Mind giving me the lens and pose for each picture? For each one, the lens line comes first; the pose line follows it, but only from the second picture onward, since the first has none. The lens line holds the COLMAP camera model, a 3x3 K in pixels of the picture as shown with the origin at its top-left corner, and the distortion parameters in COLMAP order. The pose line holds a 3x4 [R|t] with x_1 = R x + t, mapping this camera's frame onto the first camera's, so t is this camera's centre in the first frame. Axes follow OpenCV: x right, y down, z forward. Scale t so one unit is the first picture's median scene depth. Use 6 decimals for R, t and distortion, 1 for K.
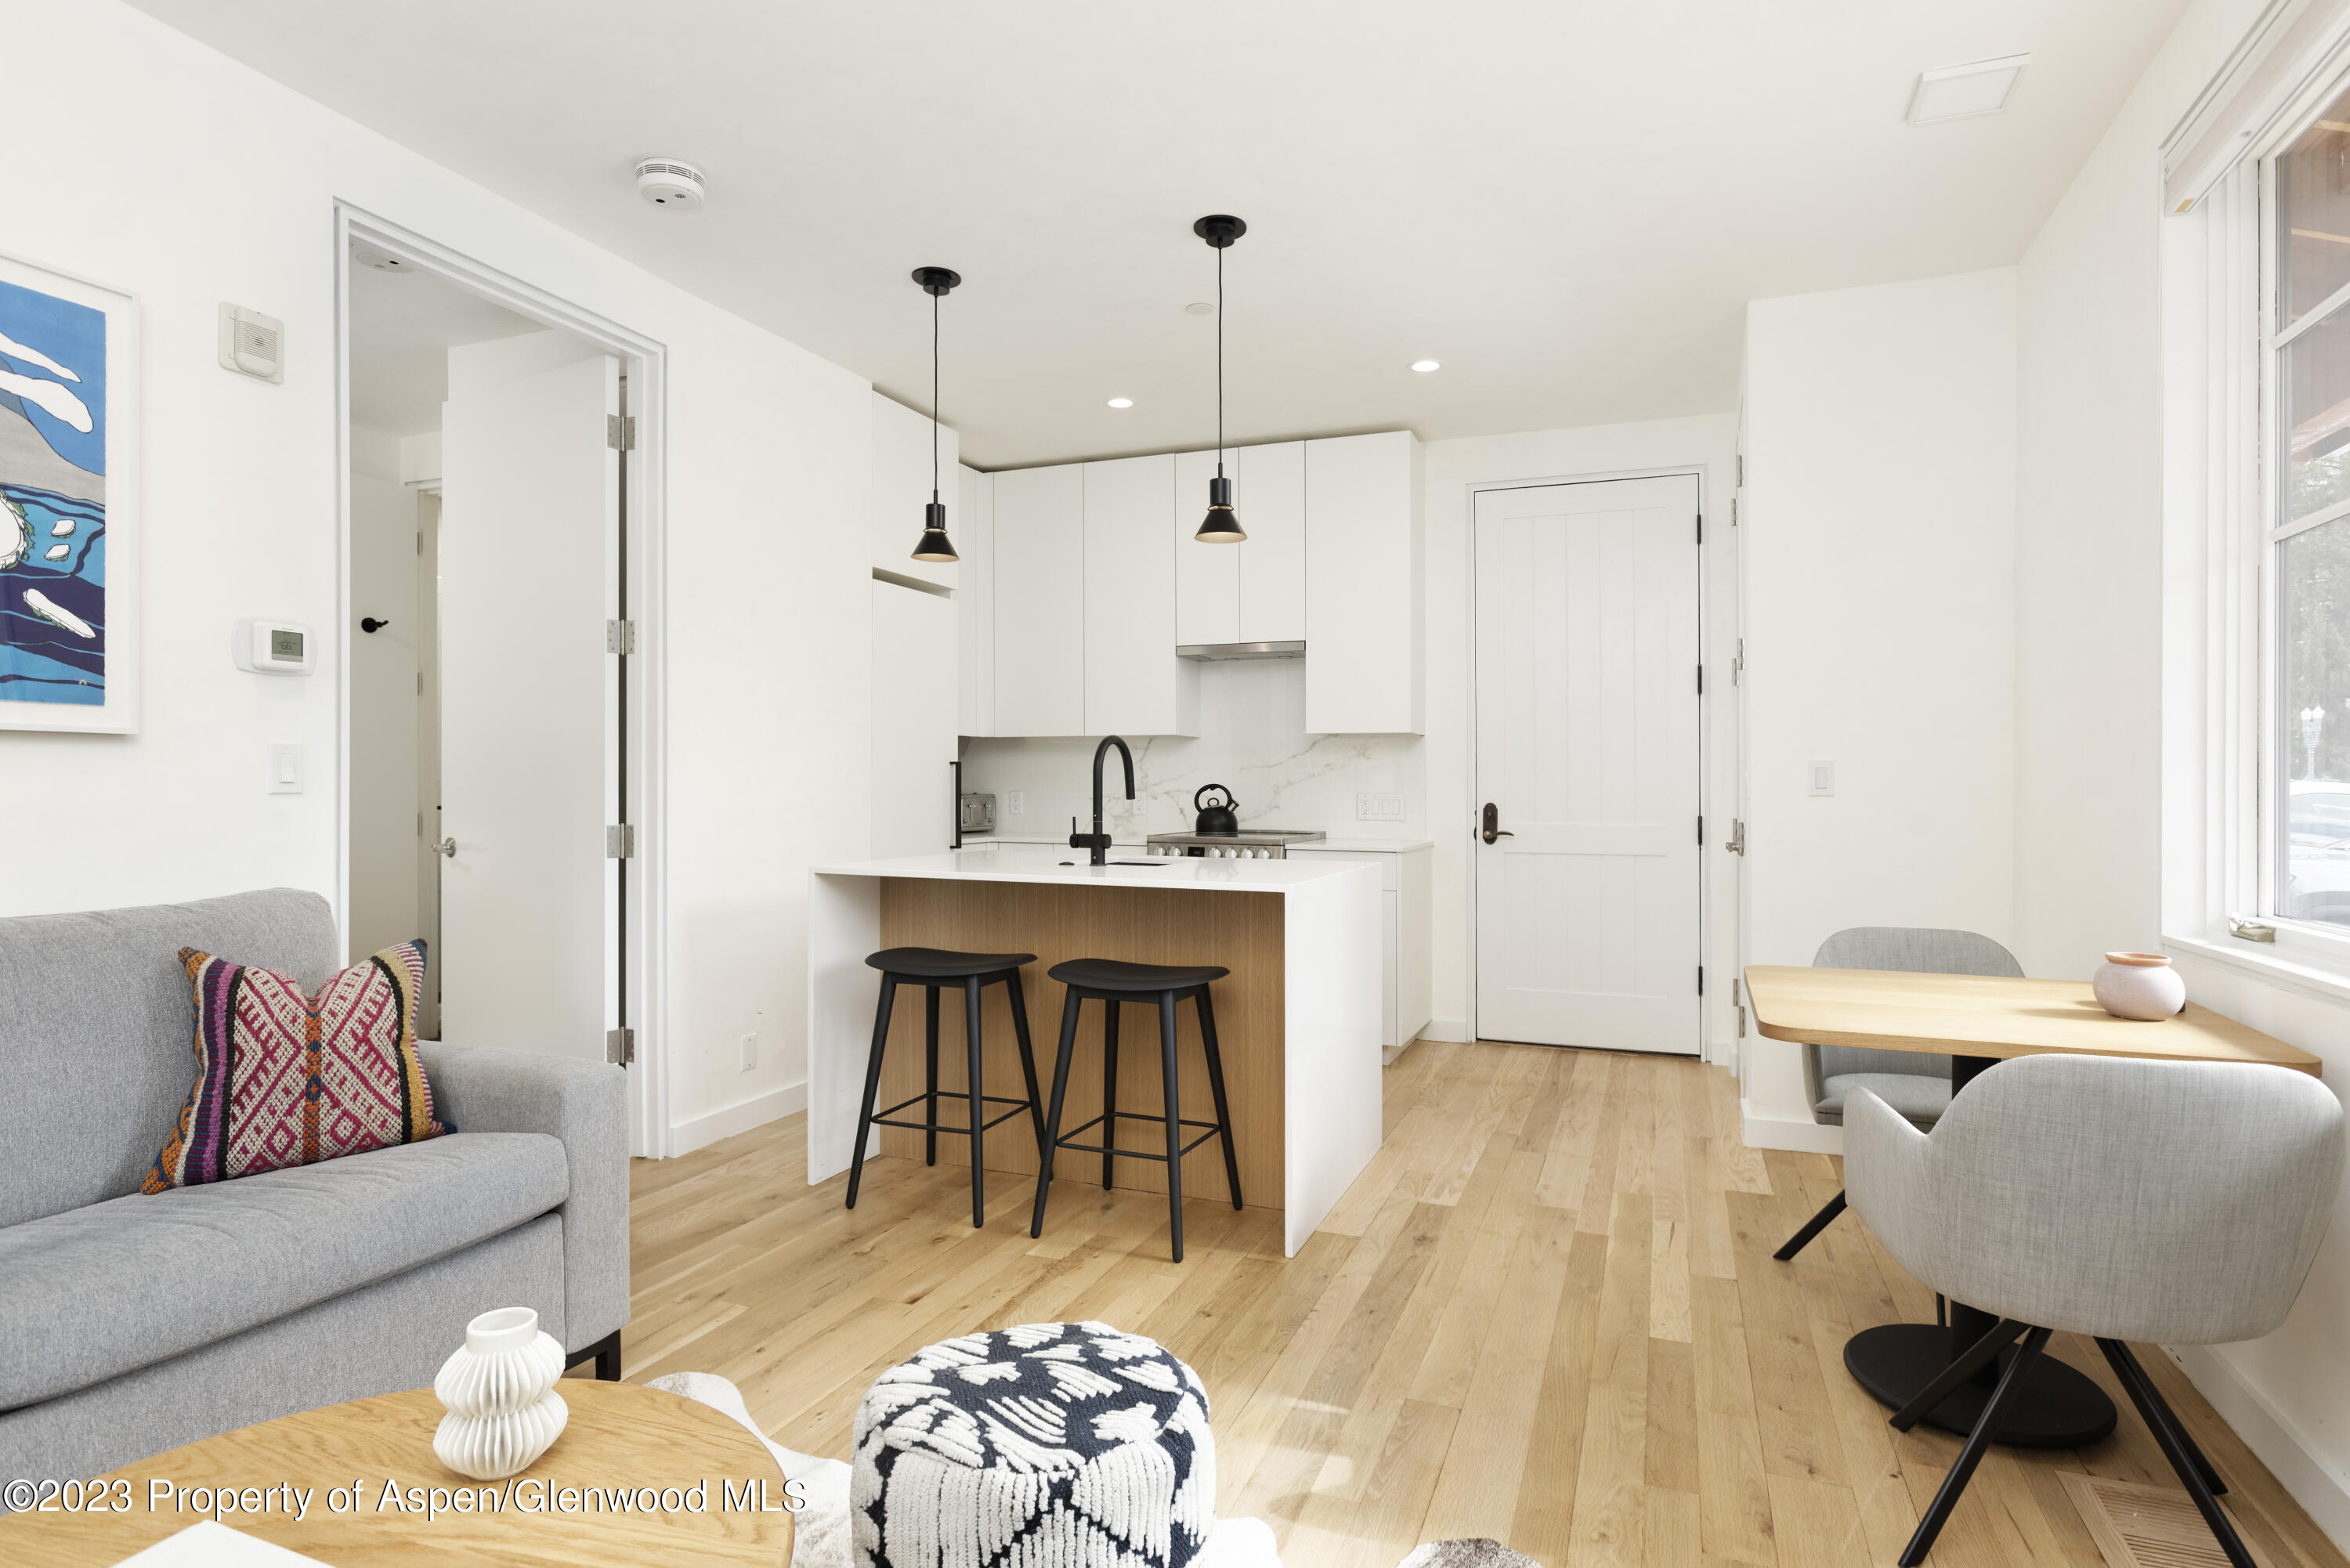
lens RADIAL K [[1244.2, 0, 1176.7], [0, 1244.2, 788.4], [0, 0, 1]] dist [-0.002526, 0.000575]
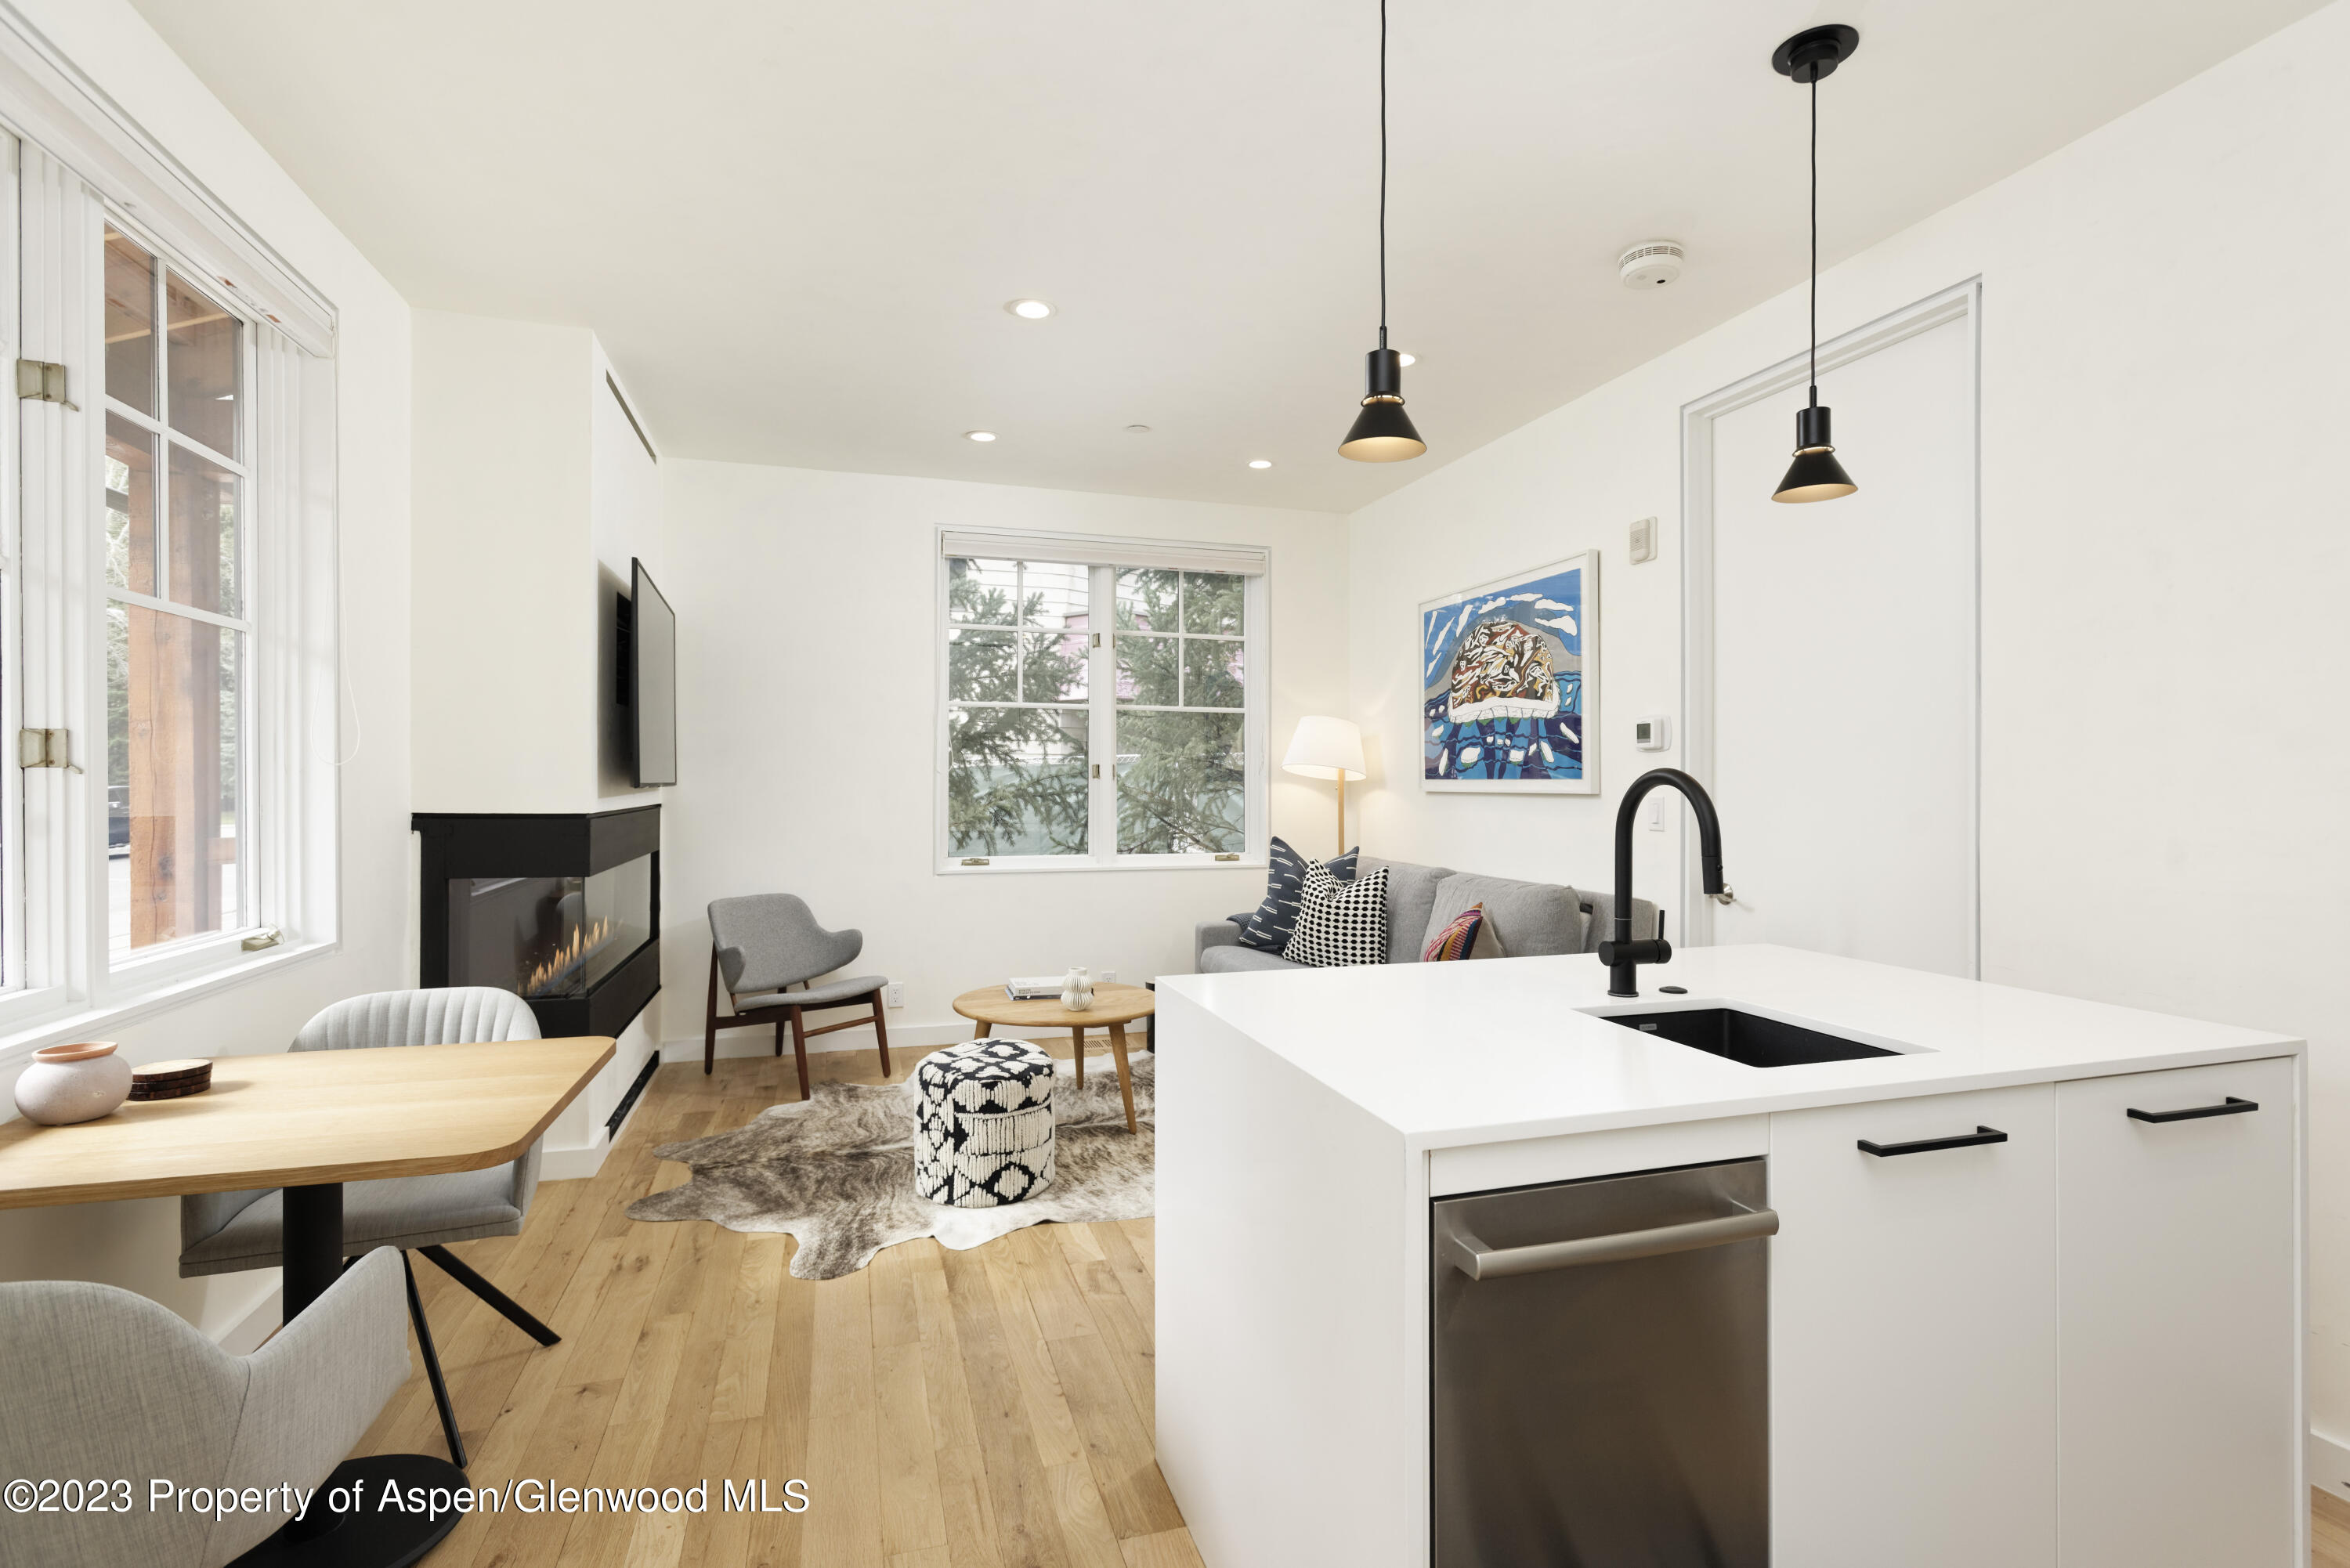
lens RADIAL K [[1125.4, 0, 1197.0], [0, 1125.4, 790.5], [0, 0, 1]] dist [0.003028, -0.000536]
pose [[-0.776795, -0.005038, -0.629733, 0.650693], [-0.008961, 0.999955, 0.003053, -0.049821], [0.629689, 0.008015, -0.776806, 1.963712]]
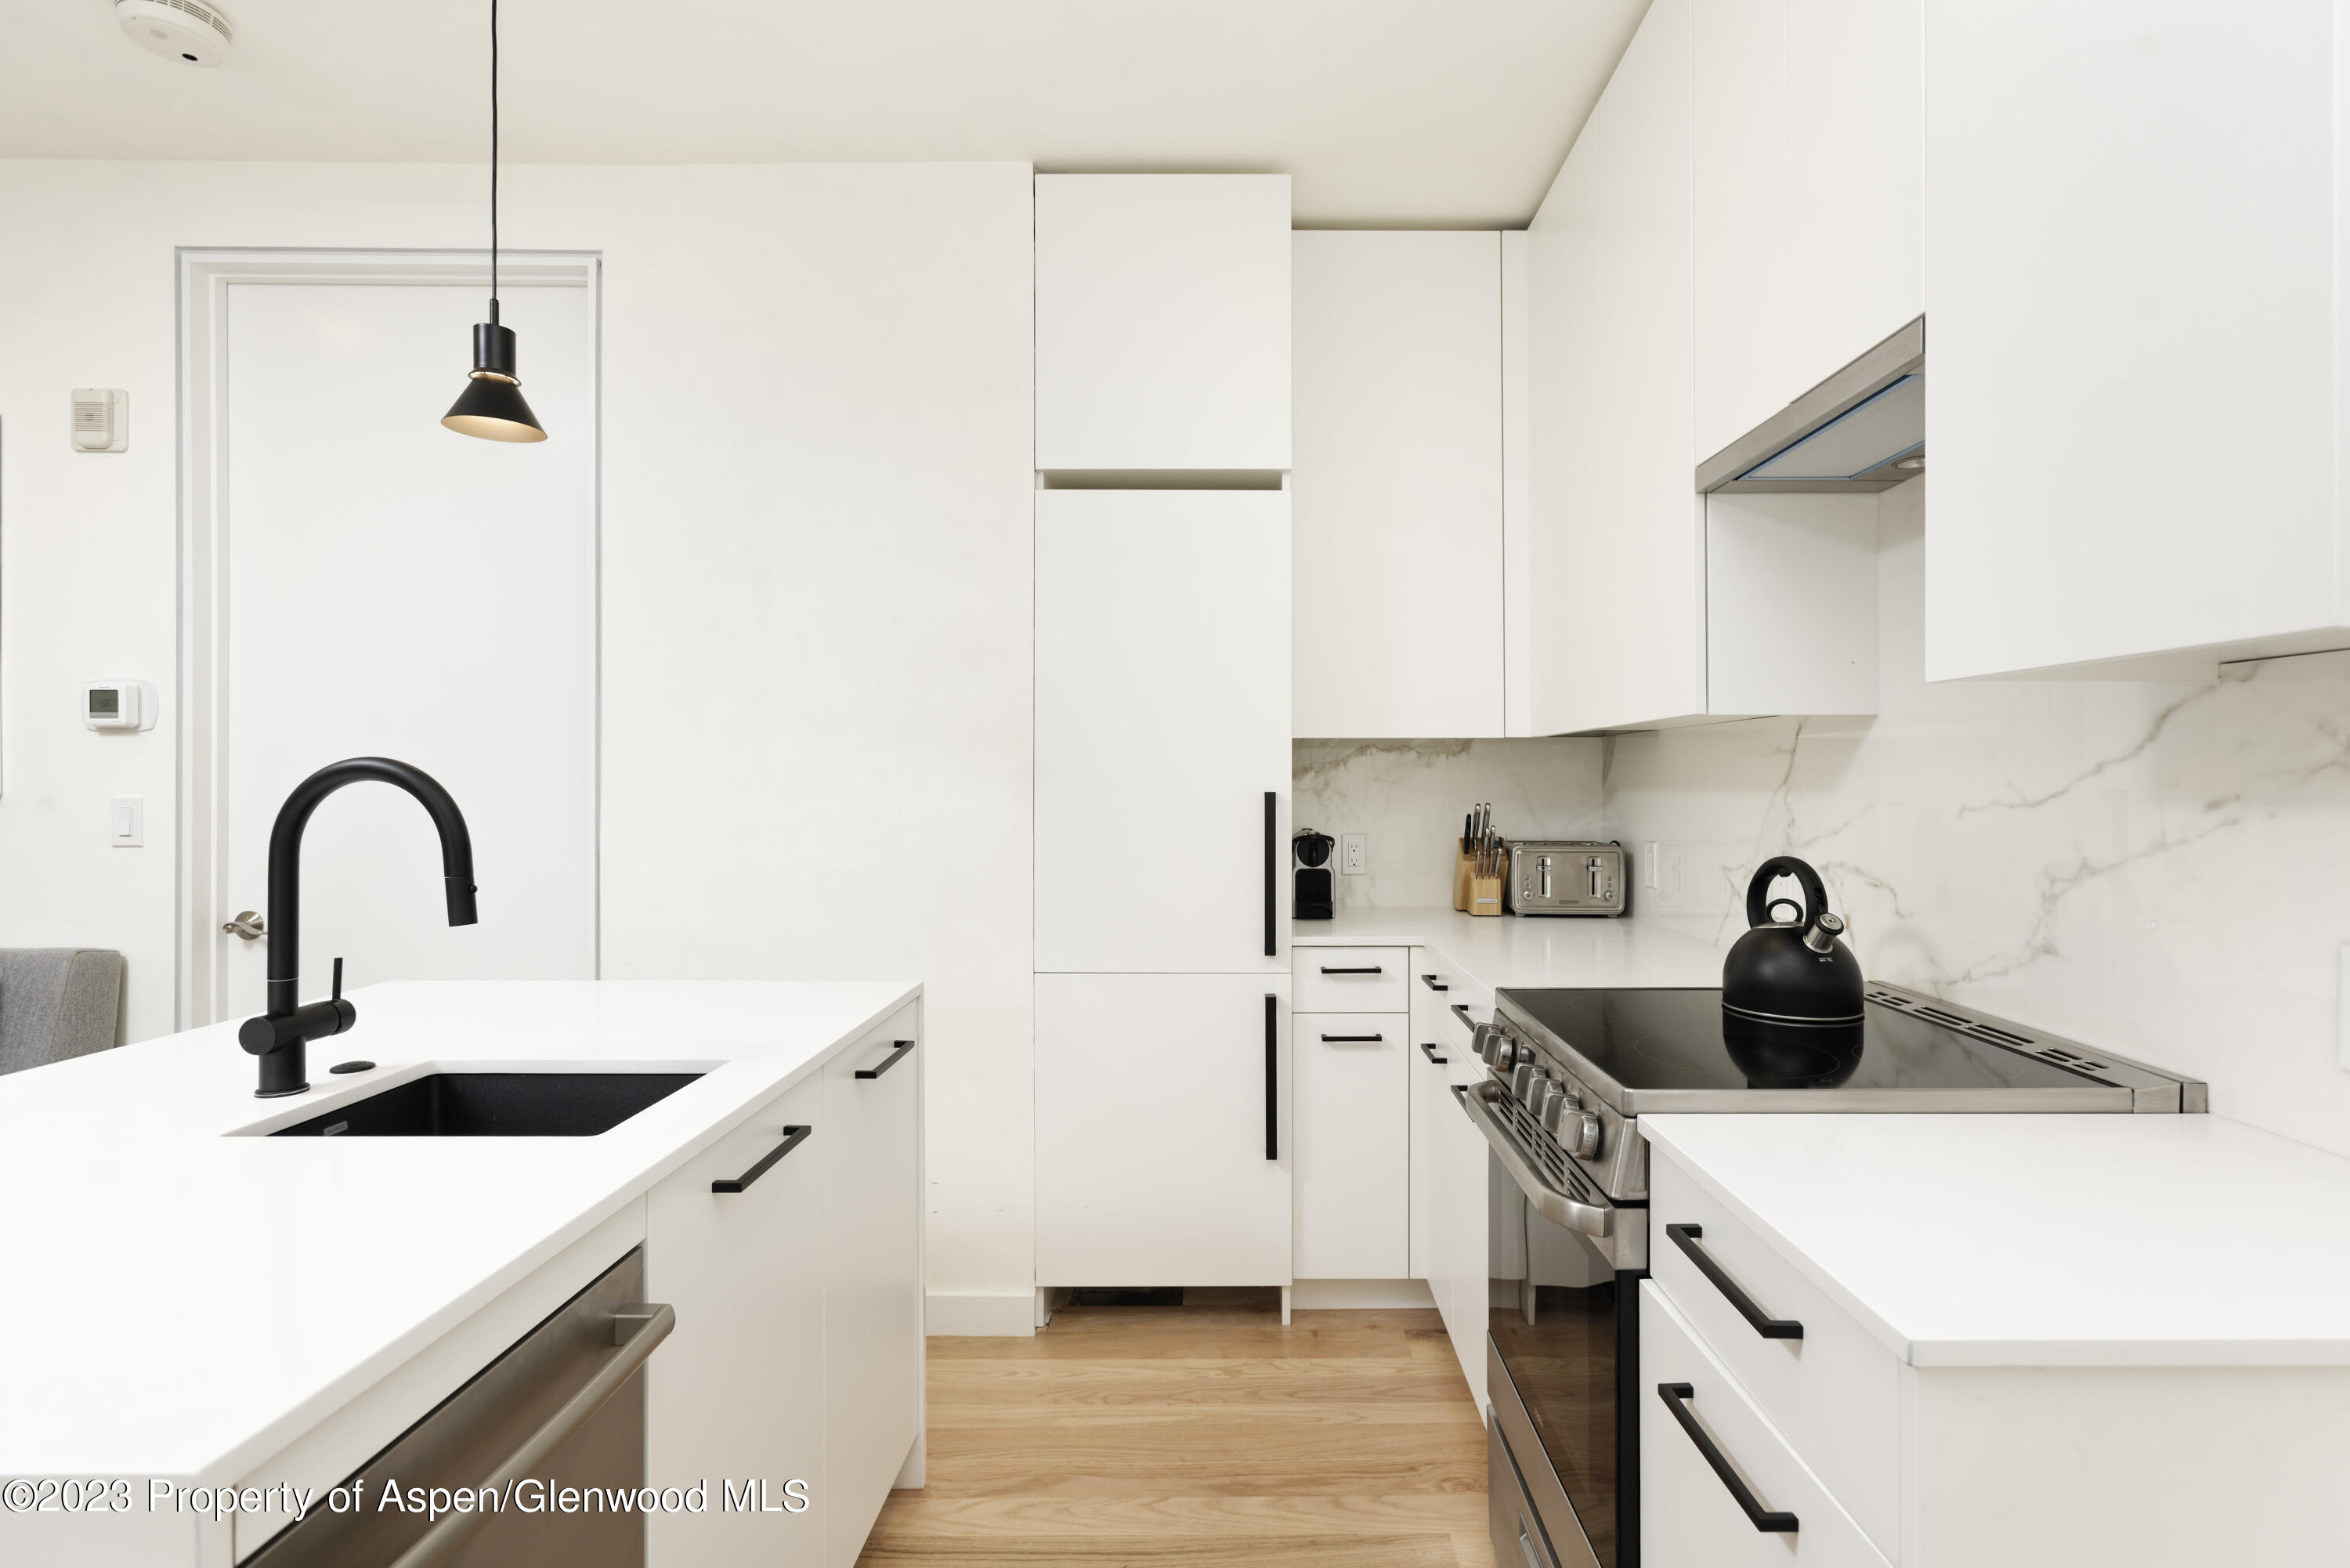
lens RADIAL K [[1125.4, 0, 1187.2], [0, 1125.4, 782.4], [0, 0, 1]] dist [0.003028, -0.000536]
pose [[0.374059, -0.004589, -0.927394, 0.554620], [0.002194, 0.999989, -0.004063, -0.049368], [0.927402, -0.000515, 0.374065, 1.685566]]
